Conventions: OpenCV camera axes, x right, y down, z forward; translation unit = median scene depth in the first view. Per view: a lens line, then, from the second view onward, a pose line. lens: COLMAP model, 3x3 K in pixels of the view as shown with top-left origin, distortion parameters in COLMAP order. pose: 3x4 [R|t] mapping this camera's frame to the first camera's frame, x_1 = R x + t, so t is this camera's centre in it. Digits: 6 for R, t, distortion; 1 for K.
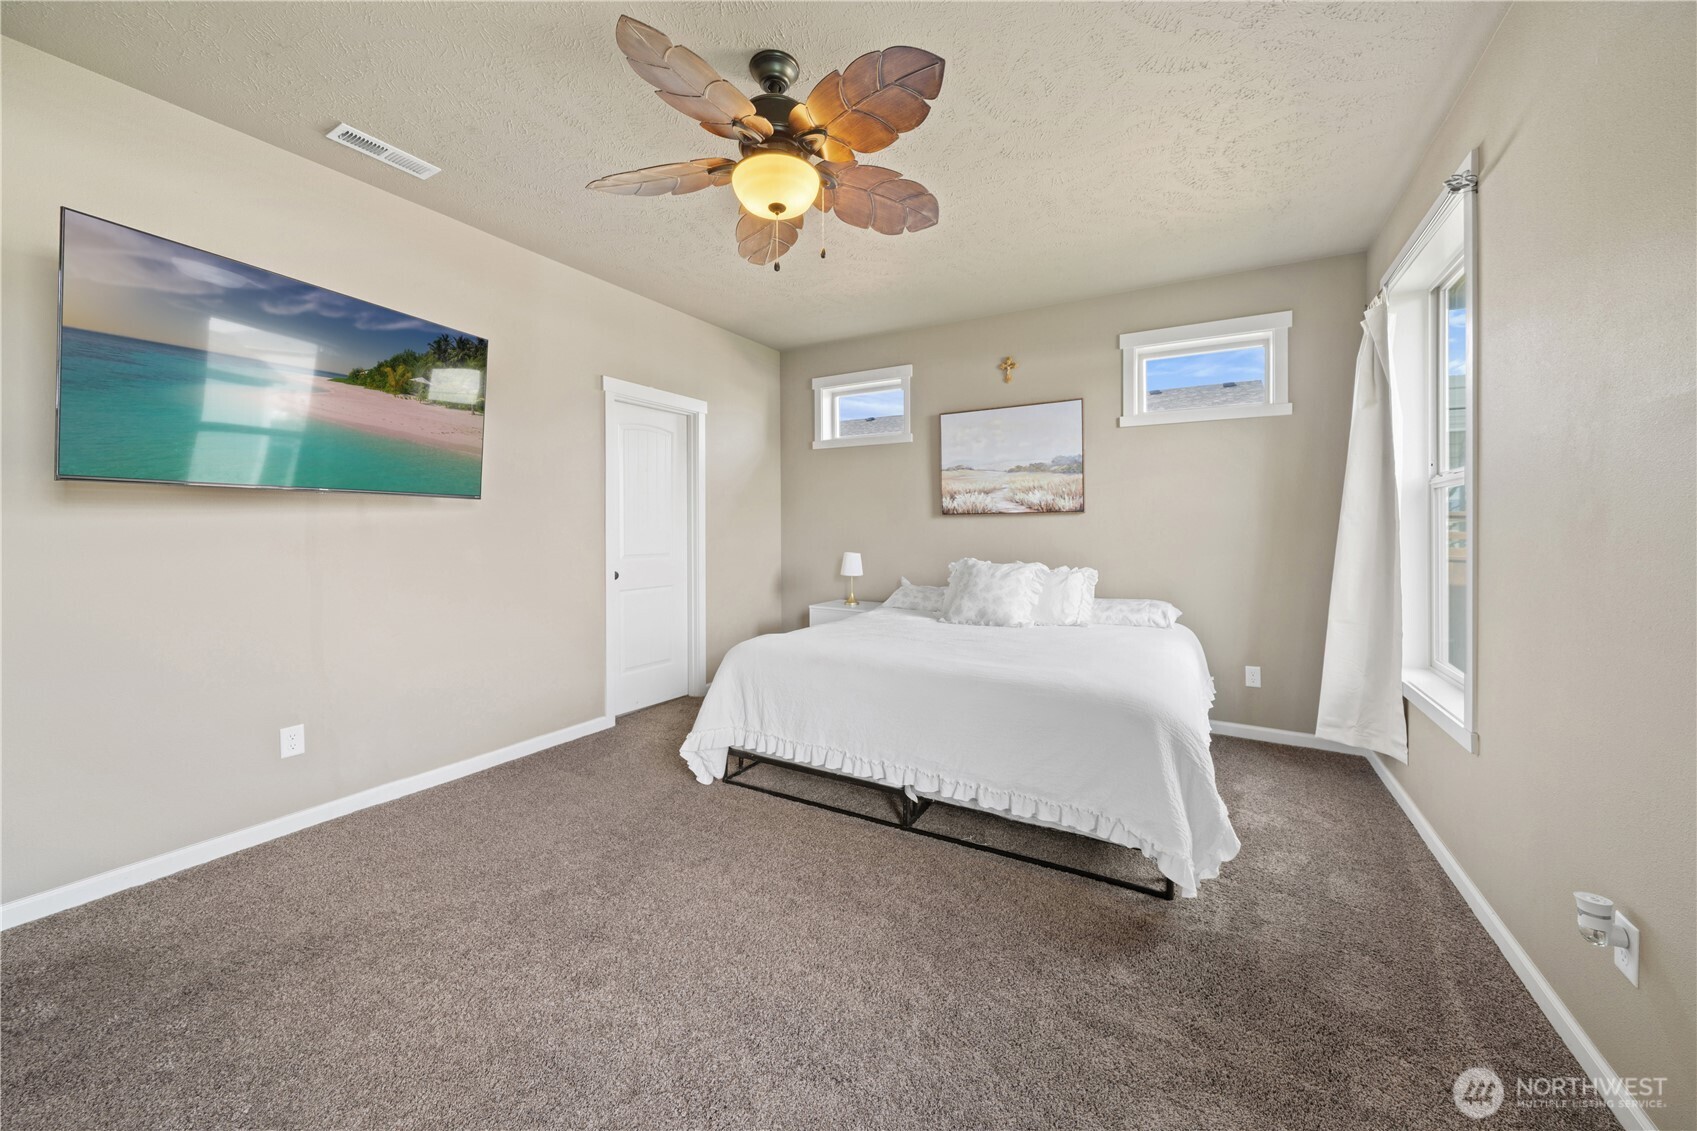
lens RADIAL K [[628.8, 0, 854.5], [0, 628.8, 541.8], [0, 0, 1]] dist [-0.003486, -0.000321]
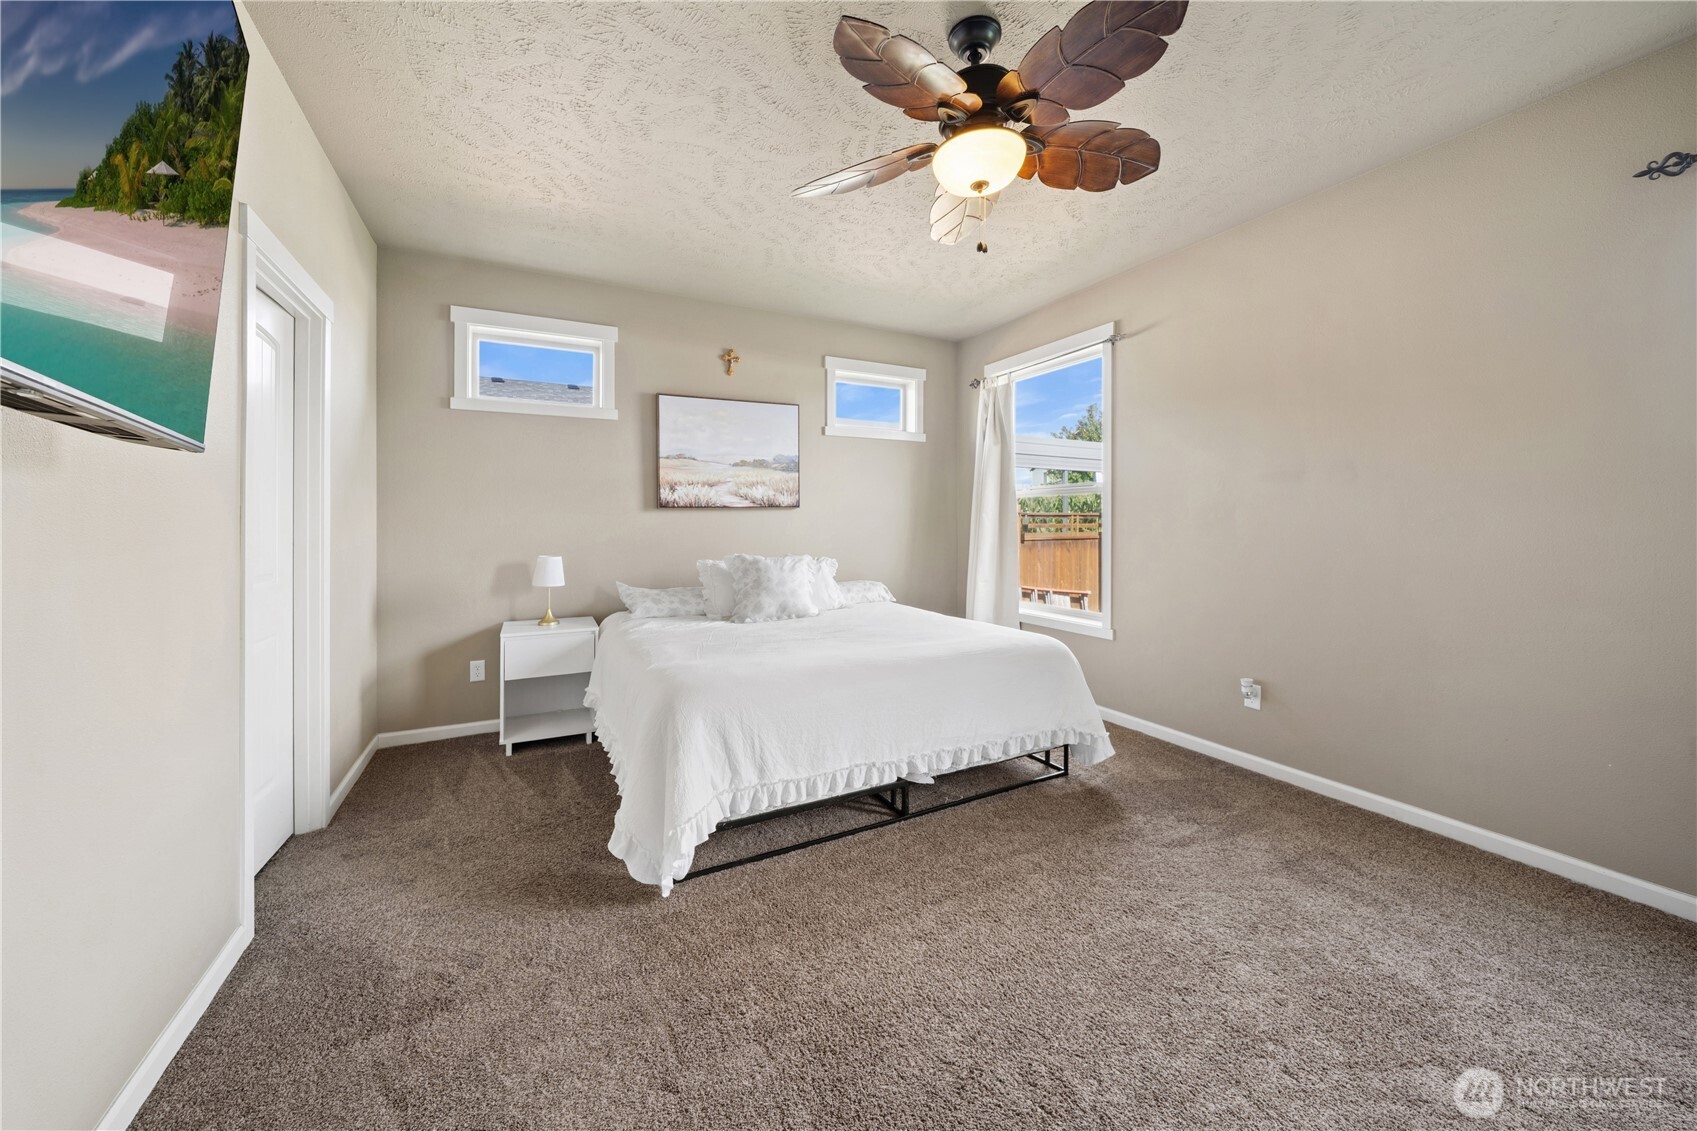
lens RADIAL K [[624.4, 0, 857.5], [0, 624.4, 530.3], [0, 0, 1]] dist [-0.002030, -0.000135]
pose [[0.522797, -0.014961, 0.852326, -0.547107], [0.022519, 0.999739, 0.003737, -0.009574], [-0.852160, 0.017240, 0.522998, 0.356871]]
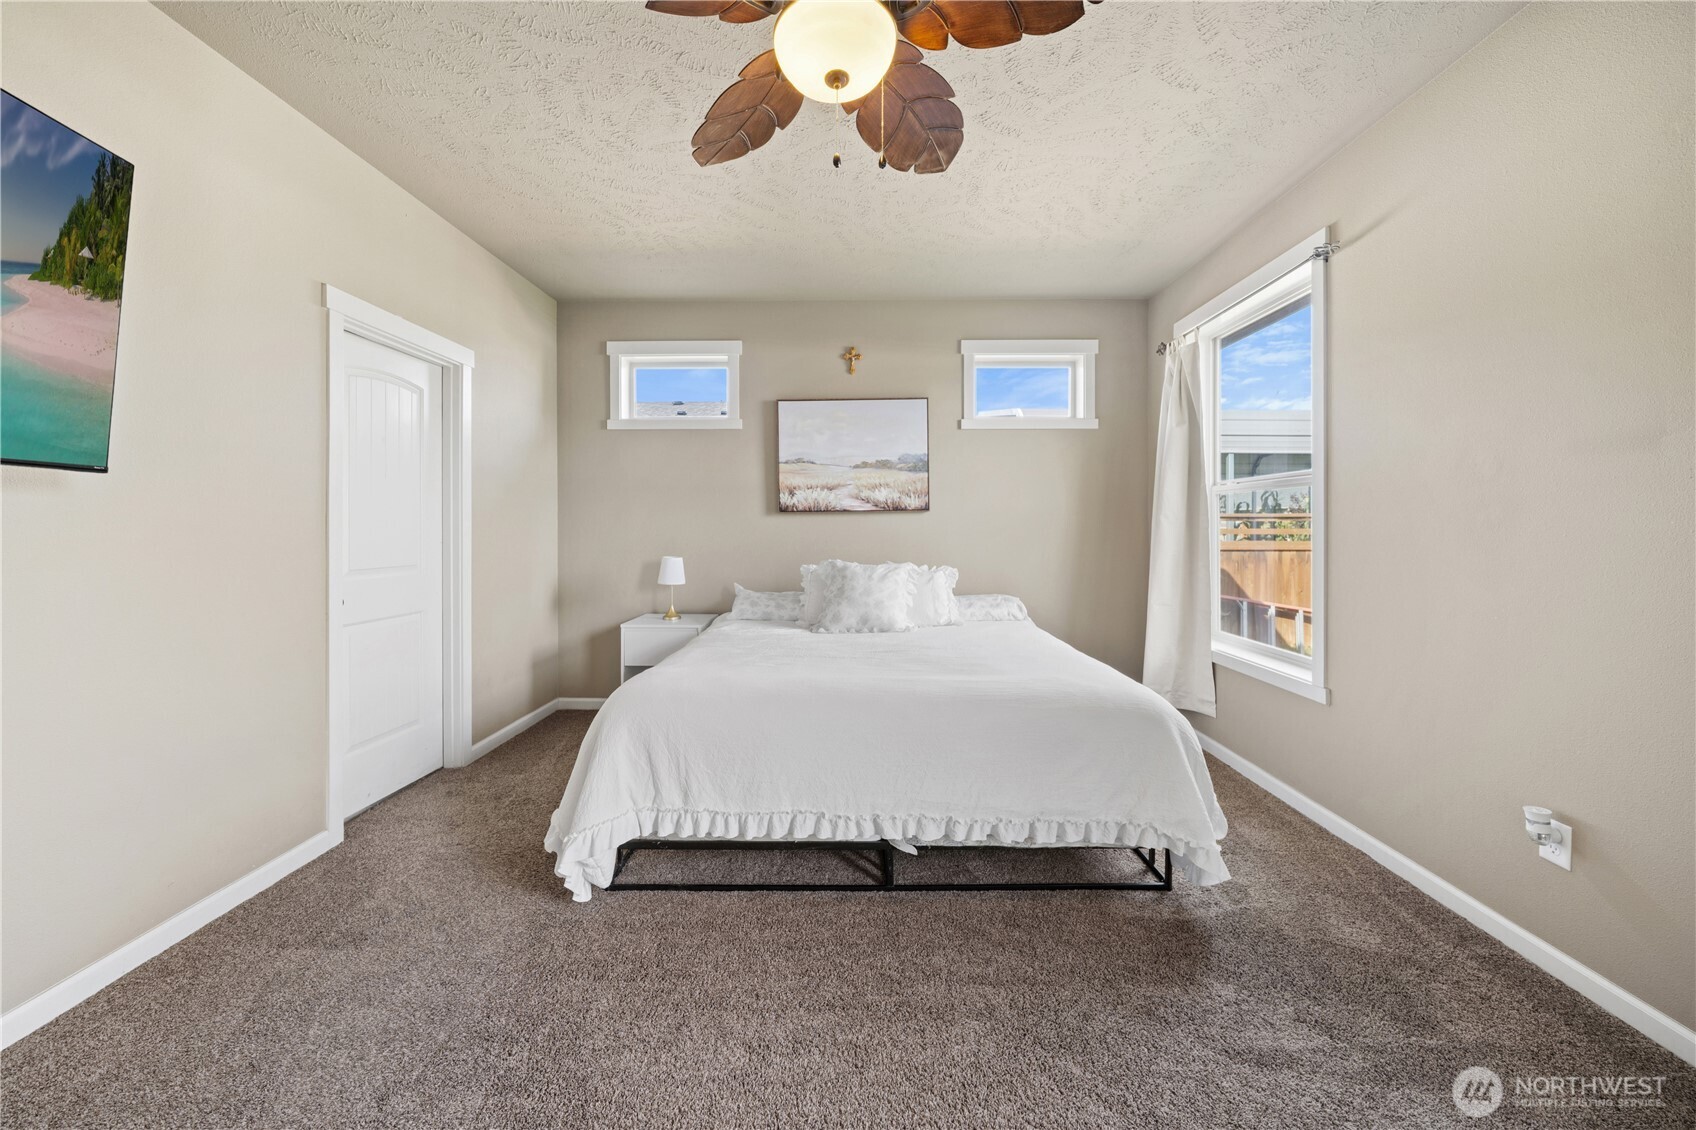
lens RADIAL K [[621.7, 0, 856.0], [0, 621.7, 533.3], [0, 0, 1]] dist [-0.003572, -0.000380]
pose [[0.869084, -0.007040, 0.494615, -0.242165], [0.012703, 0.999887, -0.008088, -0.004827], [-0.494502, 0.013312, 0.869075, 0.202915]]
